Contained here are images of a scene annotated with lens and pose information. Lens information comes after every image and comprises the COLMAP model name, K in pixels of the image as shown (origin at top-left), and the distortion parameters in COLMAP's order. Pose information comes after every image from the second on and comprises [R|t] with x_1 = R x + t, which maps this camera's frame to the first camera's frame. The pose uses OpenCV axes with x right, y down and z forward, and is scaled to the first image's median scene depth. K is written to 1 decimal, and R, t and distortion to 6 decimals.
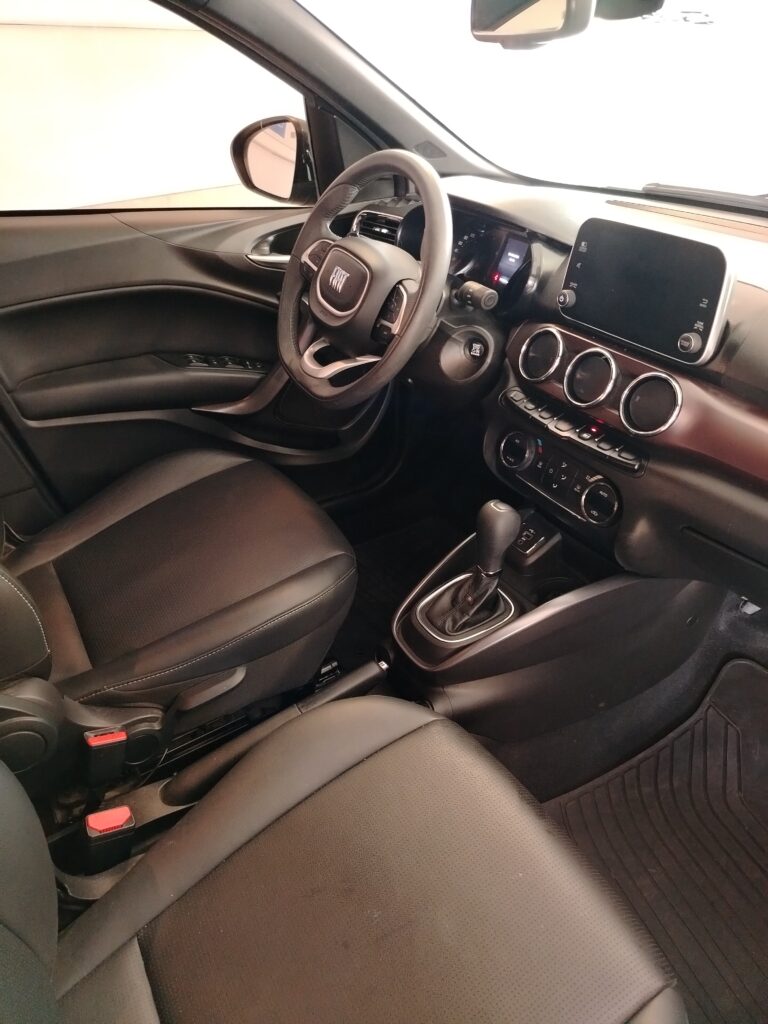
lens RADIAL K [[717.6, 0, 388.2], [0, 717.6, 511.2], [0, 0, 1]] dist [0.016939, -0.014020]
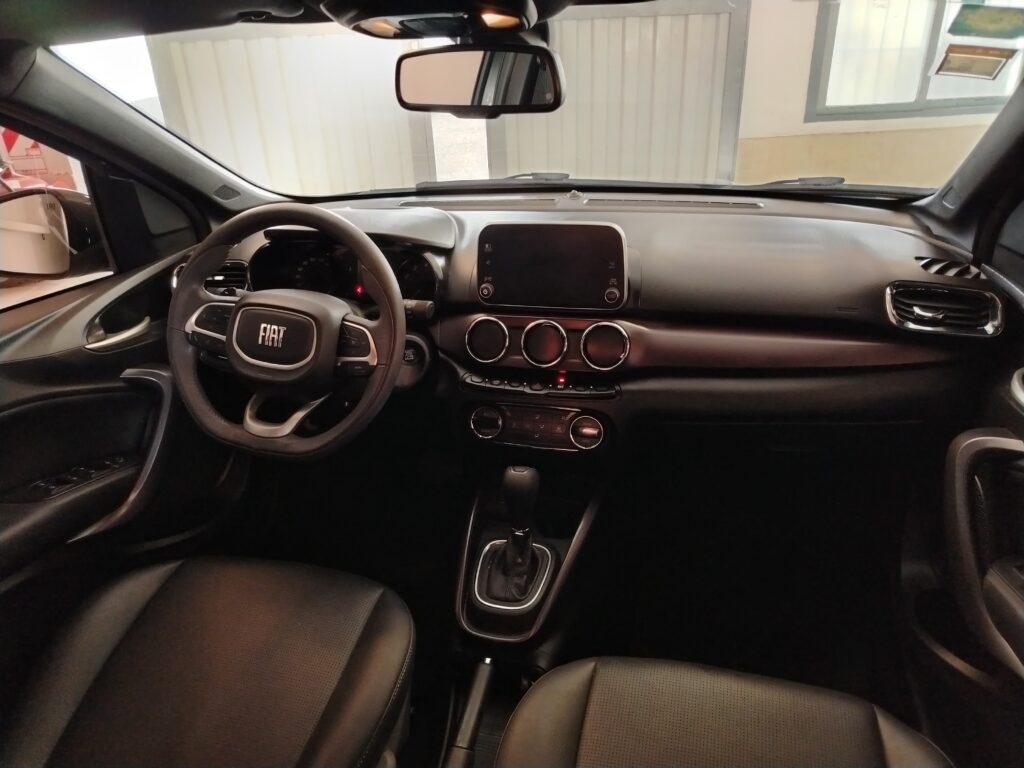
lens RADIAL K [[717.6, 0, 512.2], [0, 717.6, 379.9], [0, 0, 1]] dist [0.016939, -0.014020]
pose [[0.715163, -0.350391, 0.604787, -0.427364], [0.422261, 0.906111, 0.025641, -0.149675], [-0.556989, 0.237041, 0.795974, 0.054909]]
